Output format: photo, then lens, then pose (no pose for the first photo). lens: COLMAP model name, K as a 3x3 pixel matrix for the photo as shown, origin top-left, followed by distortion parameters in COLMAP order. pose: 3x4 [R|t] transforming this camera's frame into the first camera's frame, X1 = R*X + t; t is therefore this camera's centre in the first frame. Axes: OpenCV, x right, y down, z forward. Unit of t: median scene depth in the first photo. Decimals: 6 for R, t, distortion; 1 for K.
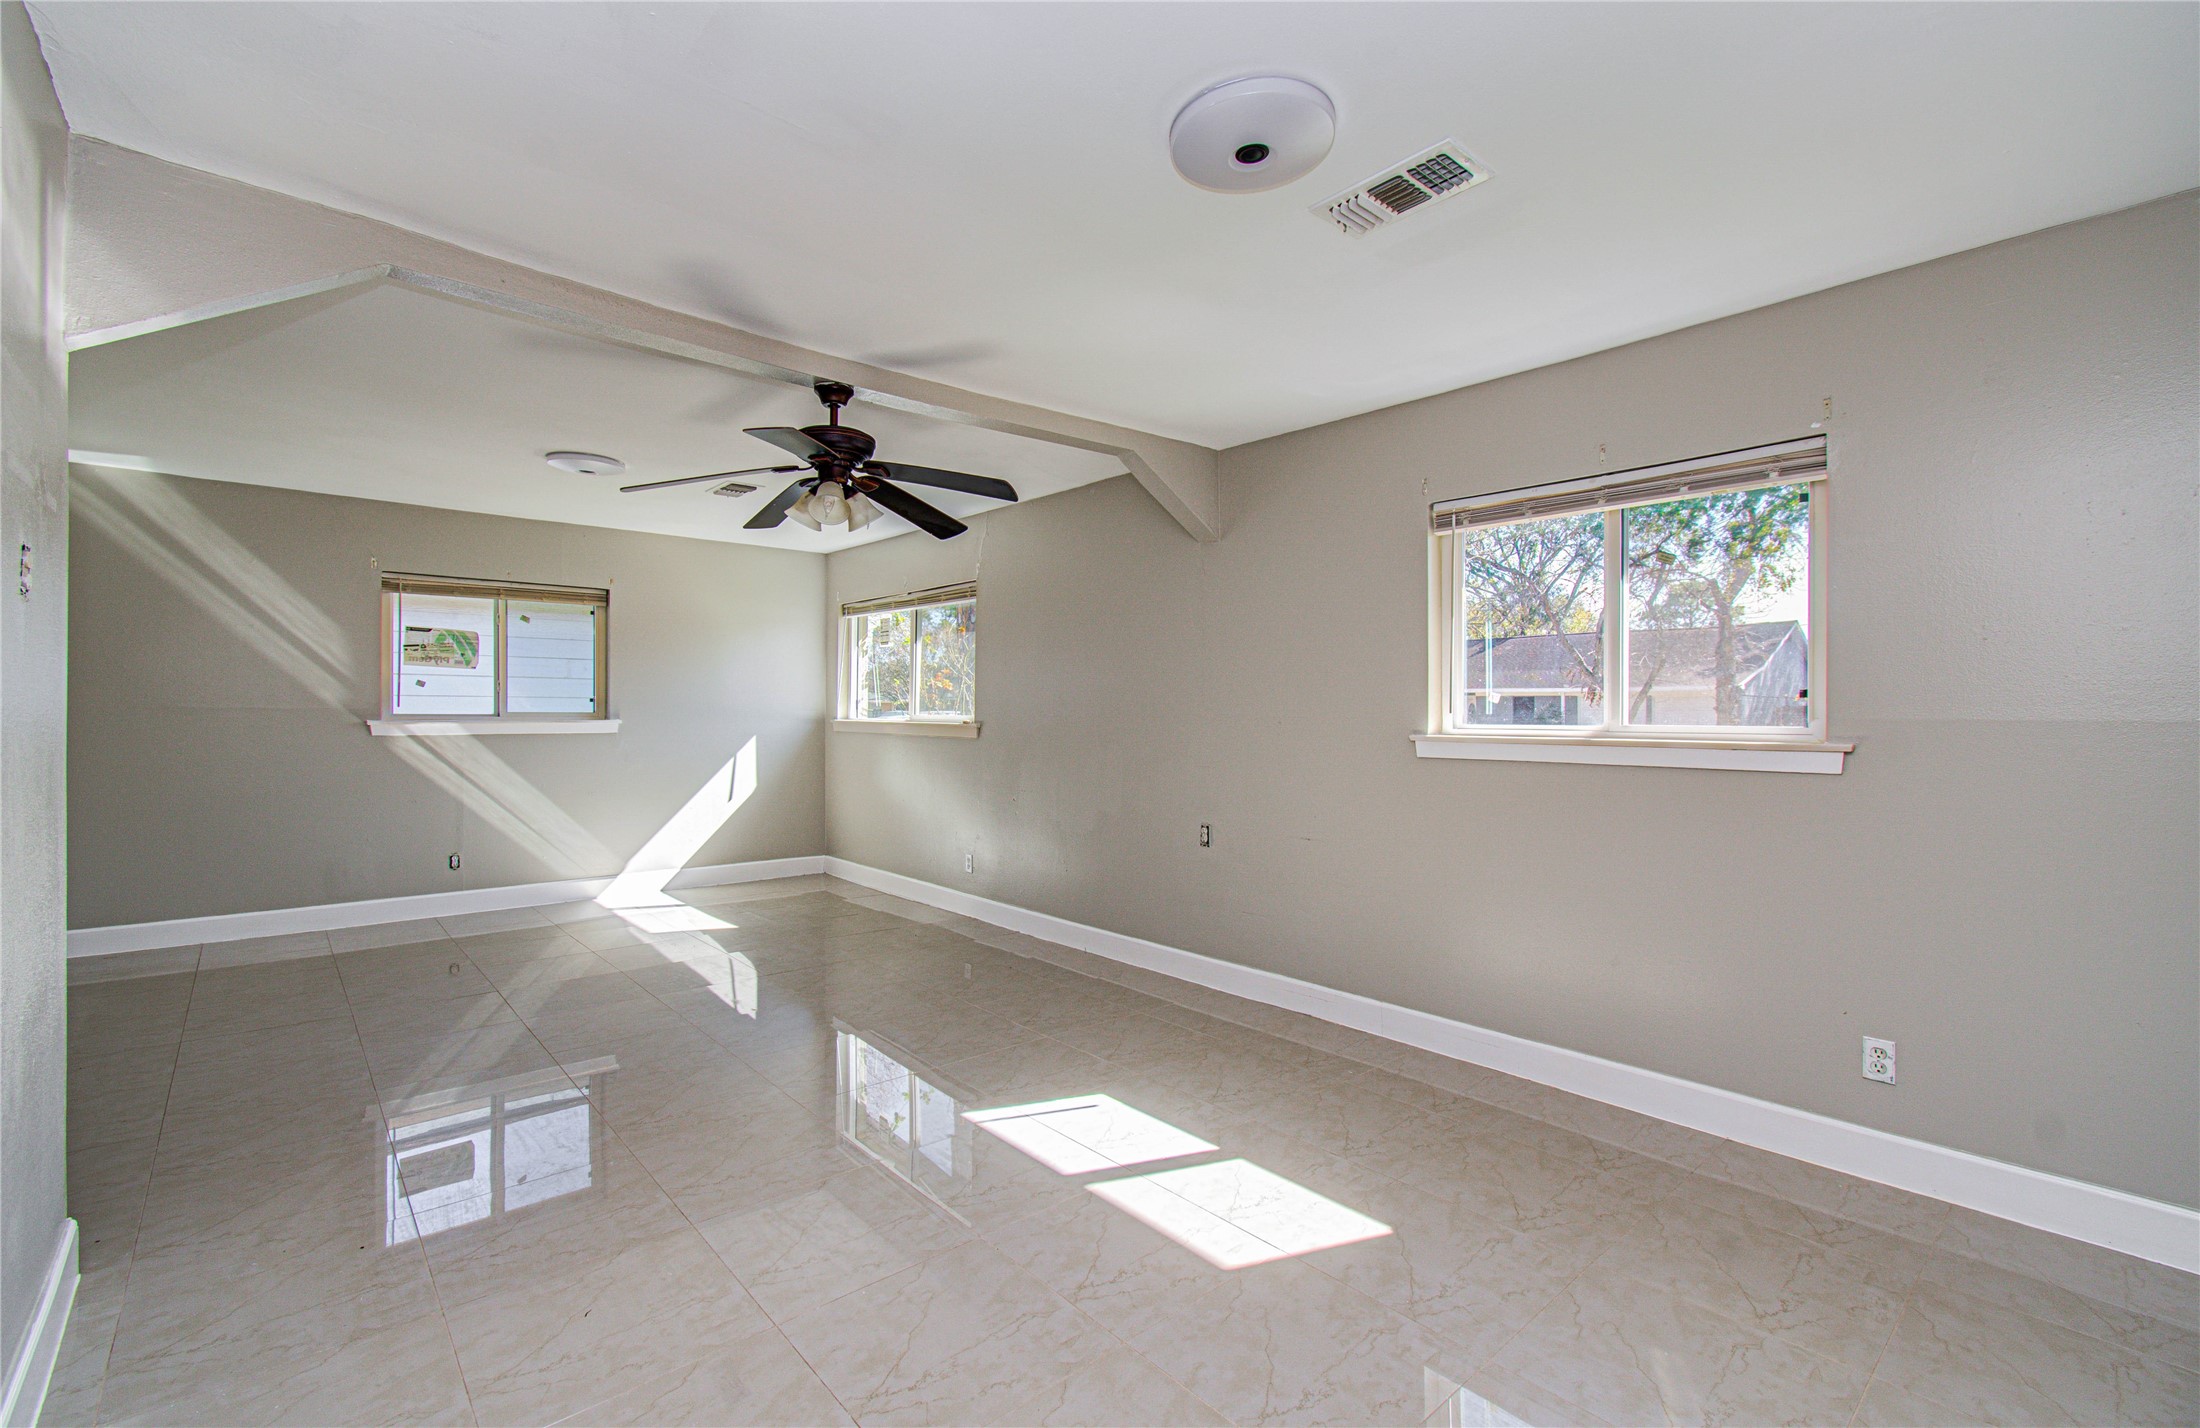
lens RADIAL K [[941.8, 0, 1104.5], [0, 941.8, 699.8], [0, 0, 1]] dist [0.001523, 0.000186]
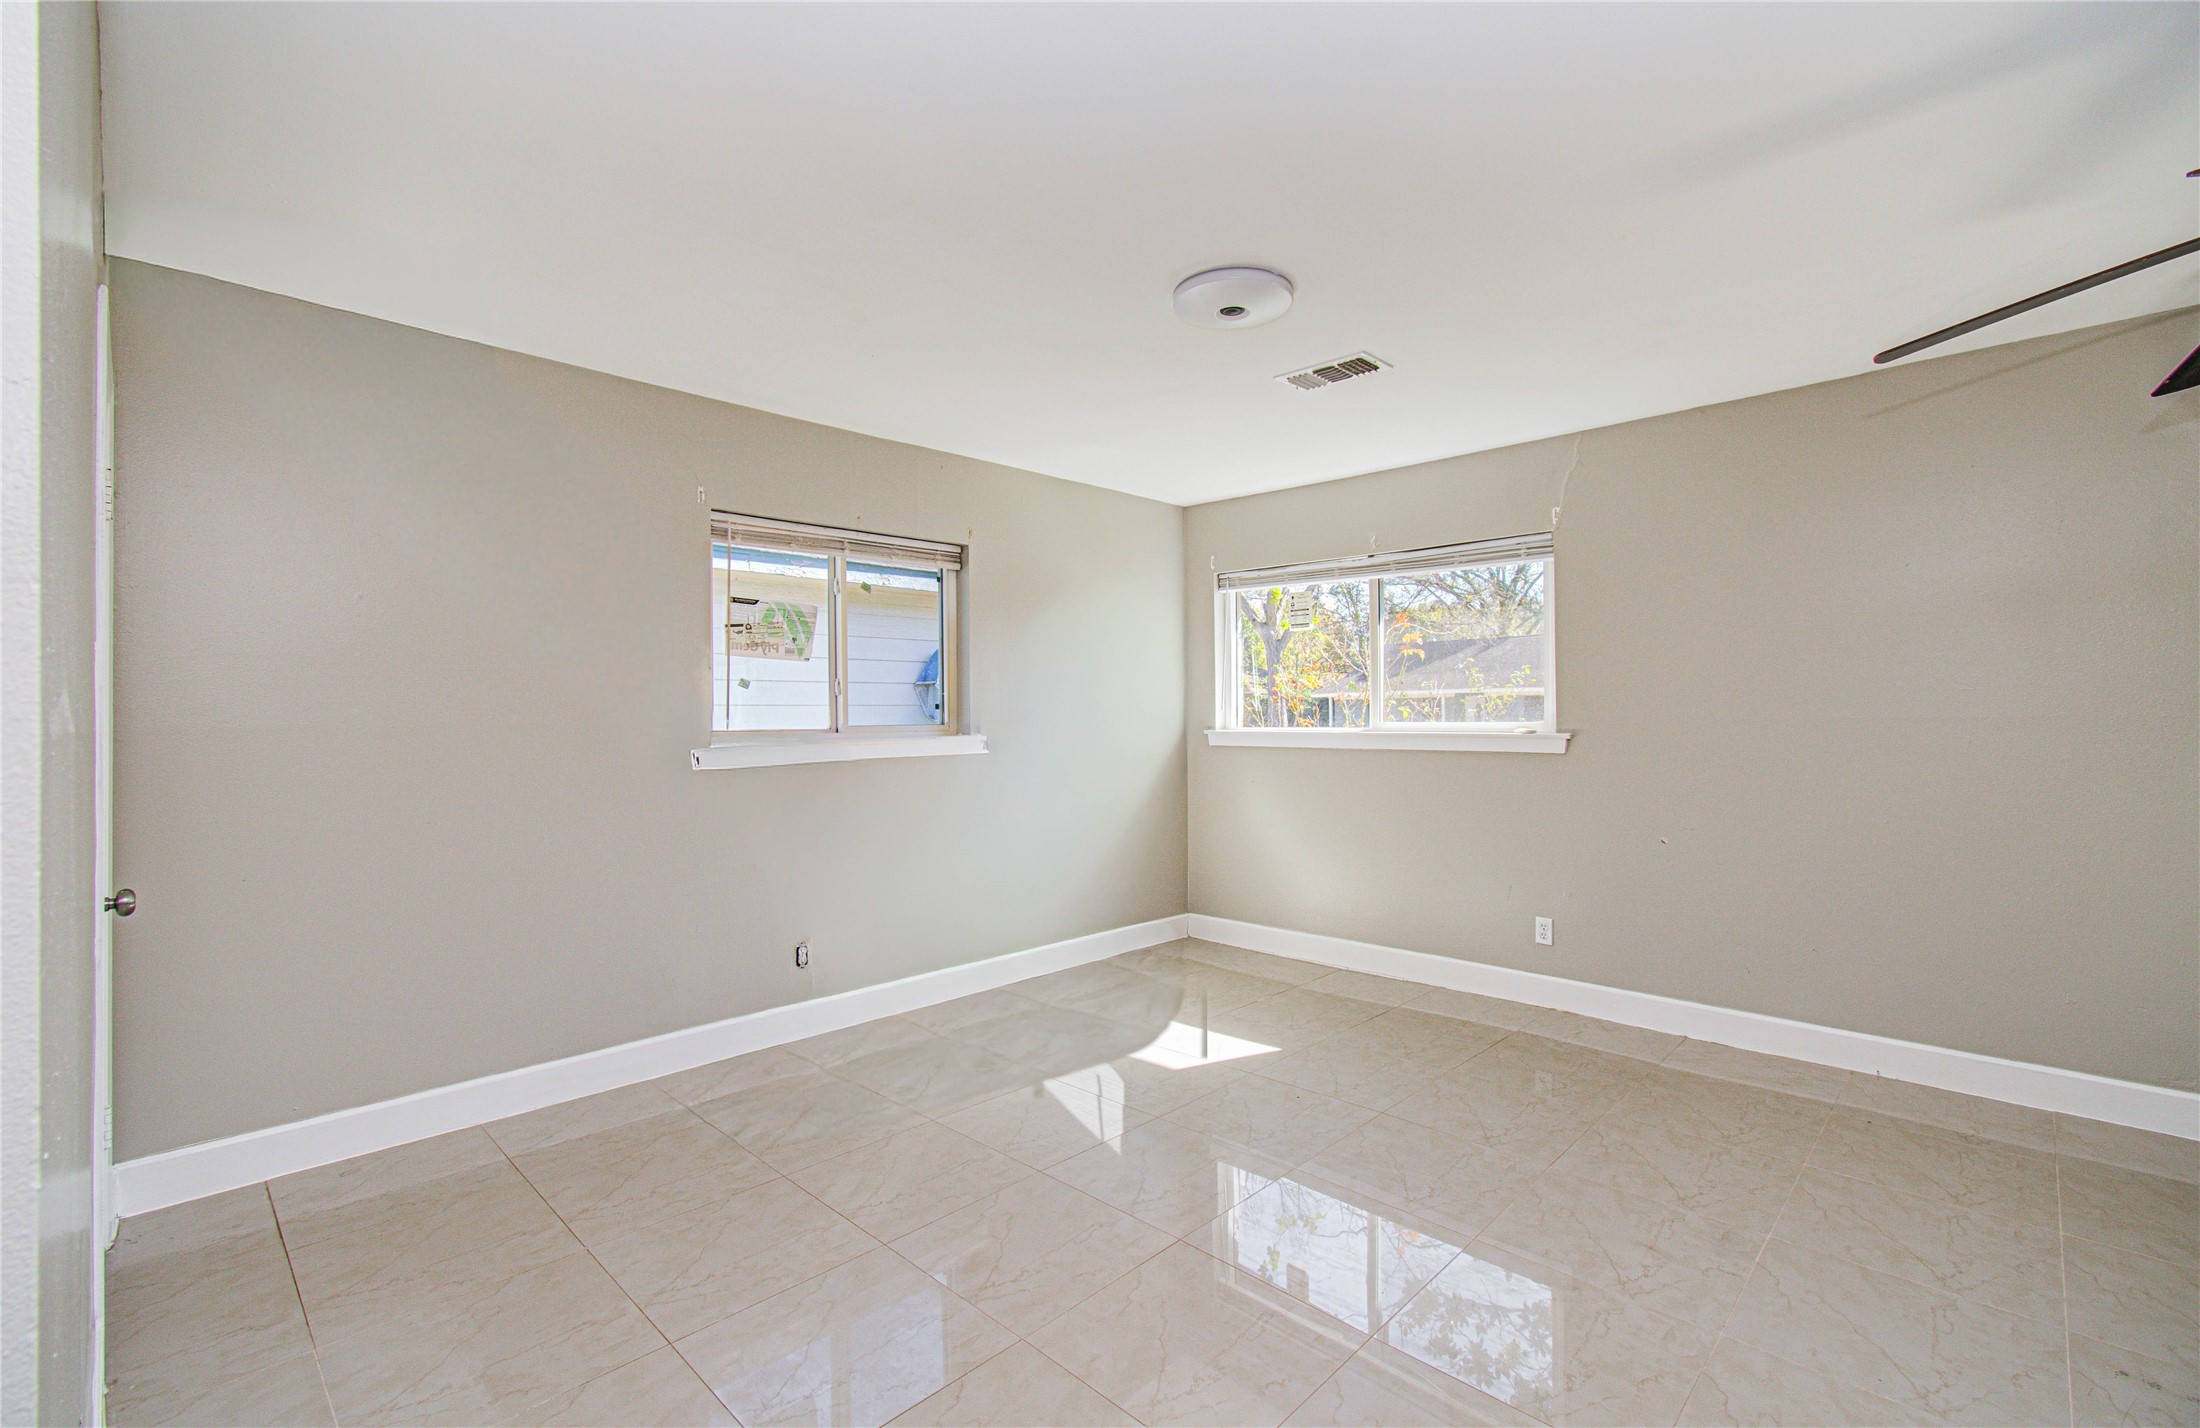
lens RADIAL K [[961.5, 0, 1096.5], [0, 961.5, 692.7], [0, 0, 1]] dist [-0.051481, -0.000105]
pose [[0.997620, -0.006409, 0.068650, -0.512708], [0.006979, 0.999943, -0.008060, -0.003834], [-0.068594, 0.008520, 0.997608, 0.315190]]
